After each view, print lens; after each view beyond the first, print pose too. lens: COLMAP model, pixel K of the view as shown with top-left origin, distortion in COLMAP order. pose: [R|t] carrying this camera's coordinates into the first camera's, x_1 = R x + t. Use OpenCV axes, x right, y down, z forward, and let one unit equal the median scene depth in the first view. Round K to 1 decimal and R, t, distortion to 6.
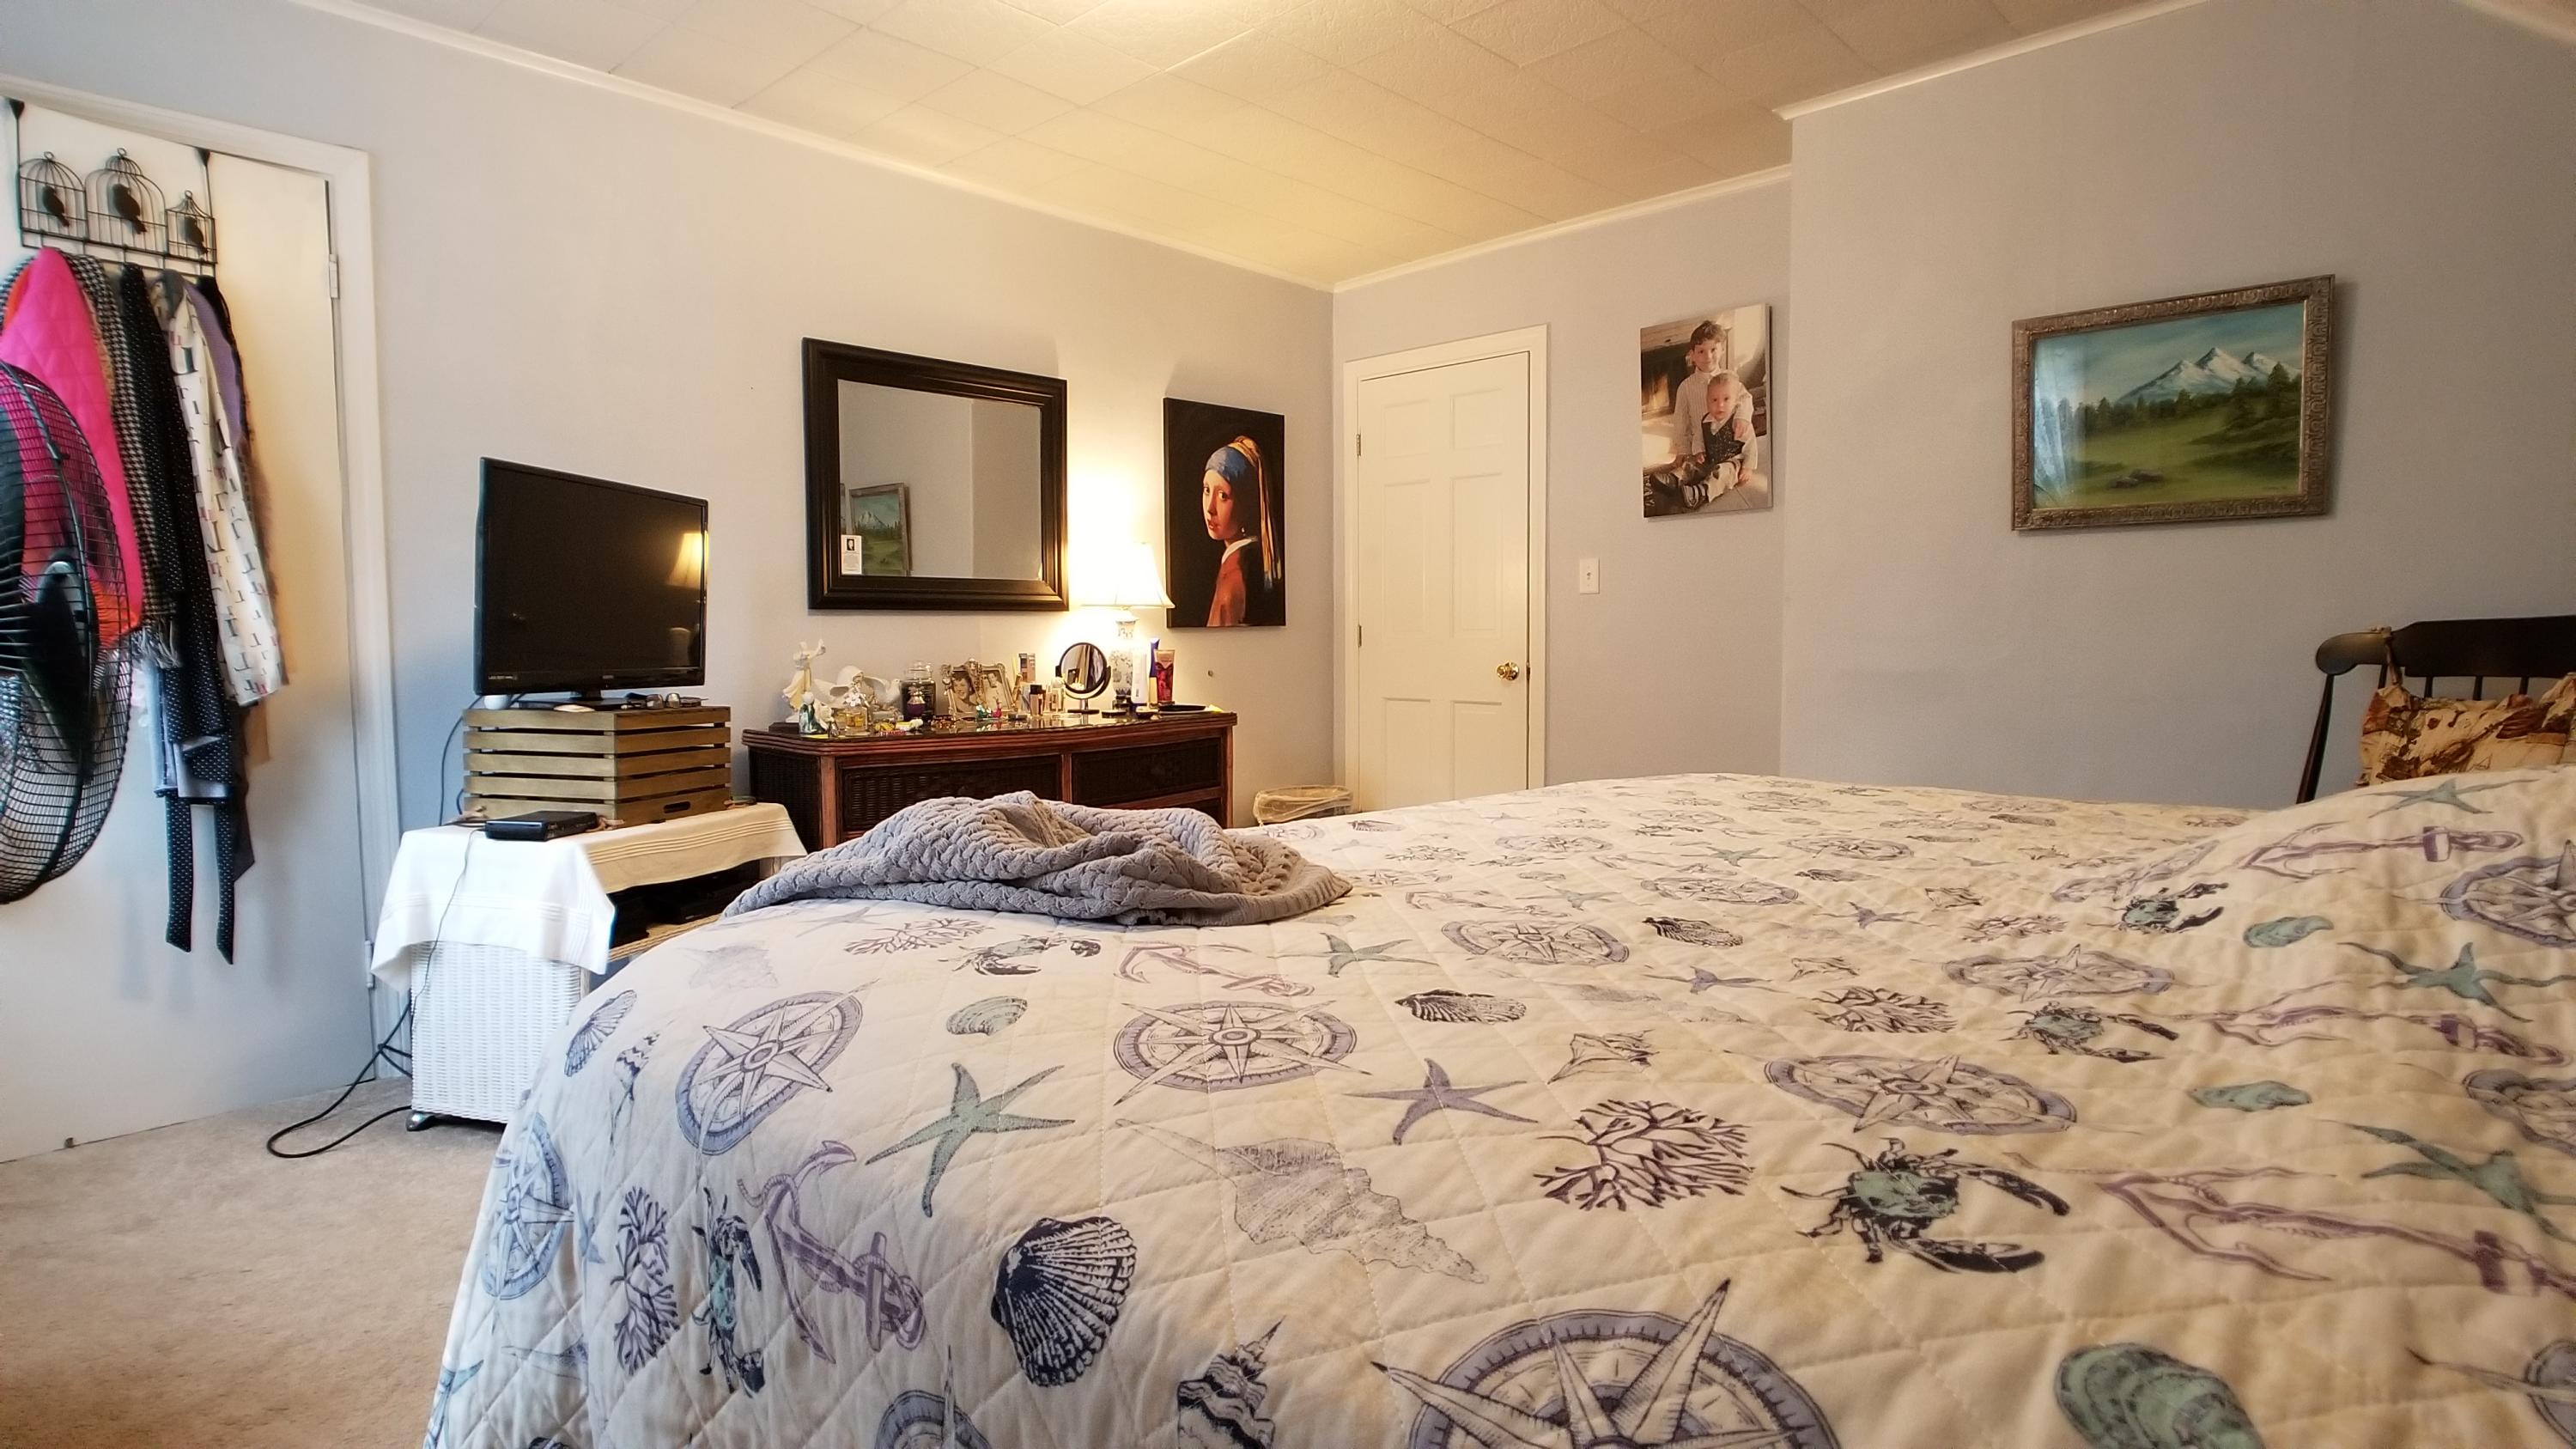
lens RADIAL K [[1295.6, 0, 1256.9], [0, 1295.6, 714.7], [0, 0, 1]] dist [-0.021475, -0.000520]
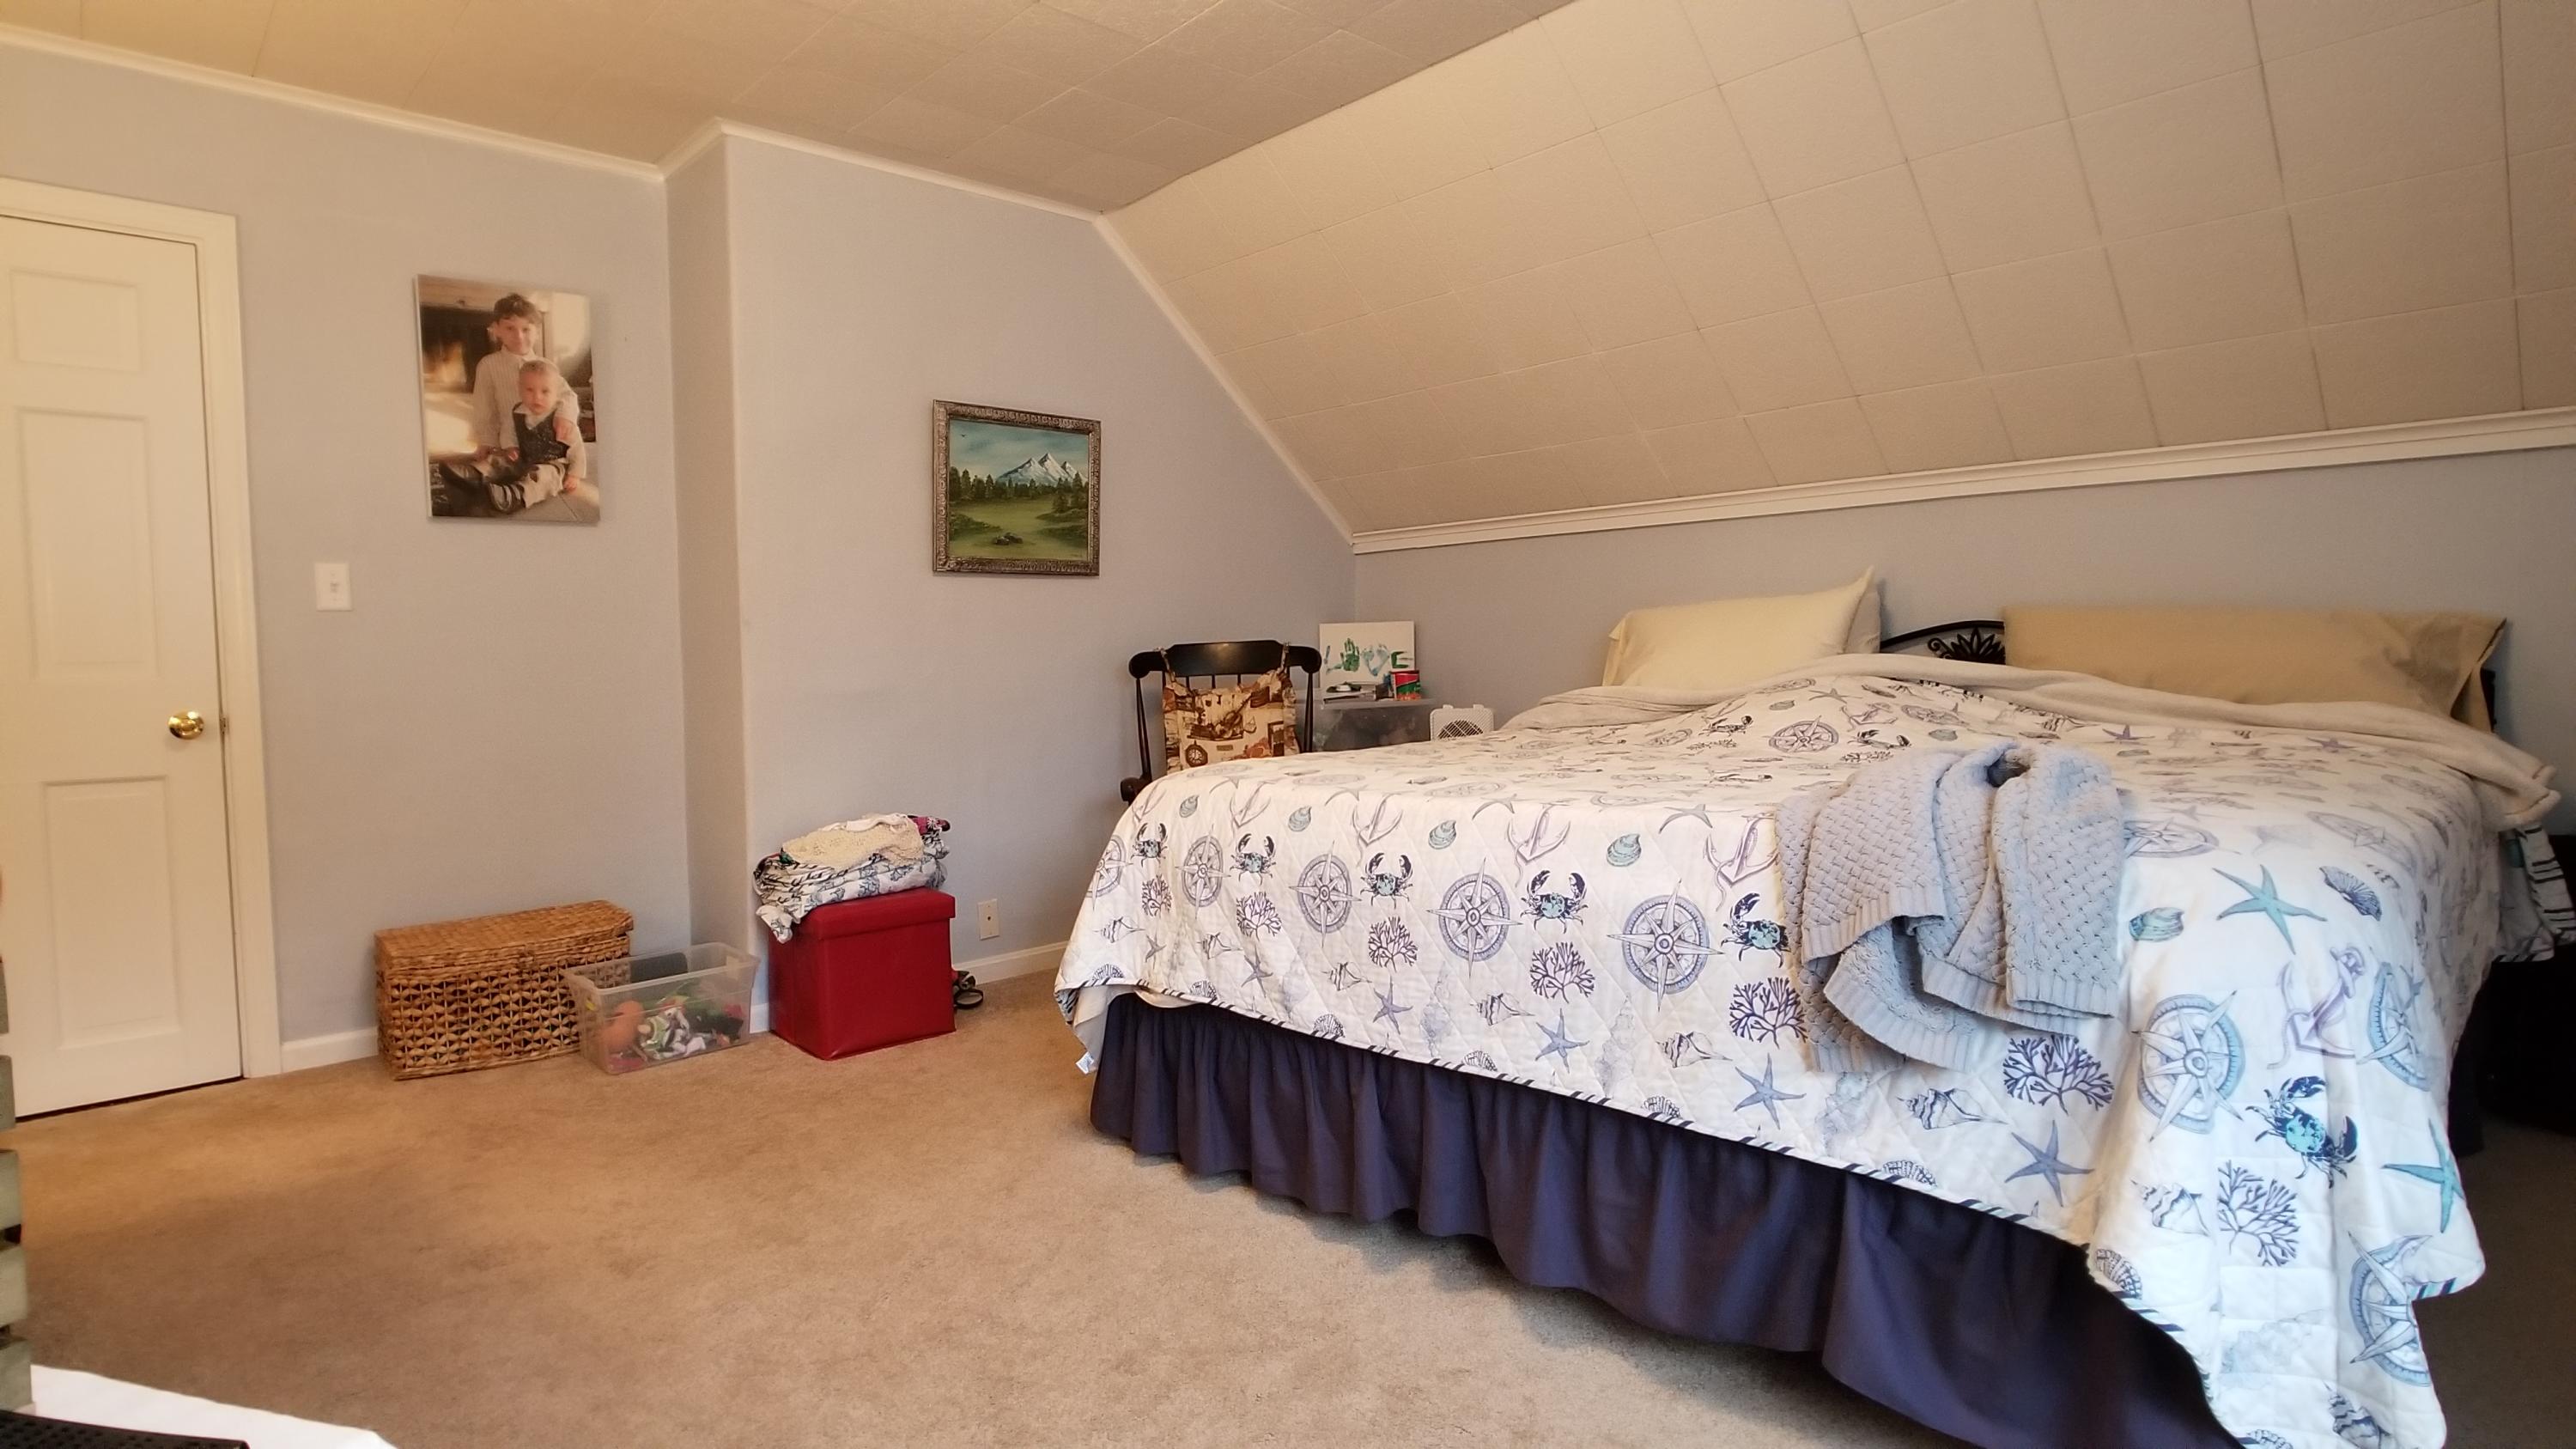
lens RADIAL K [[1295.6, 0, 1256.9], [0, 1295.6, 714.7], [0, 0, 1]] dist [-0.021475, -0.000520]
pose [[0.056500, -0.046297, 0.997329, -0.478698], [0.079389, 0.995970, 0.041737, -0.026535], [-0.995241, 0.076819, 0.059948, 0.487457]]
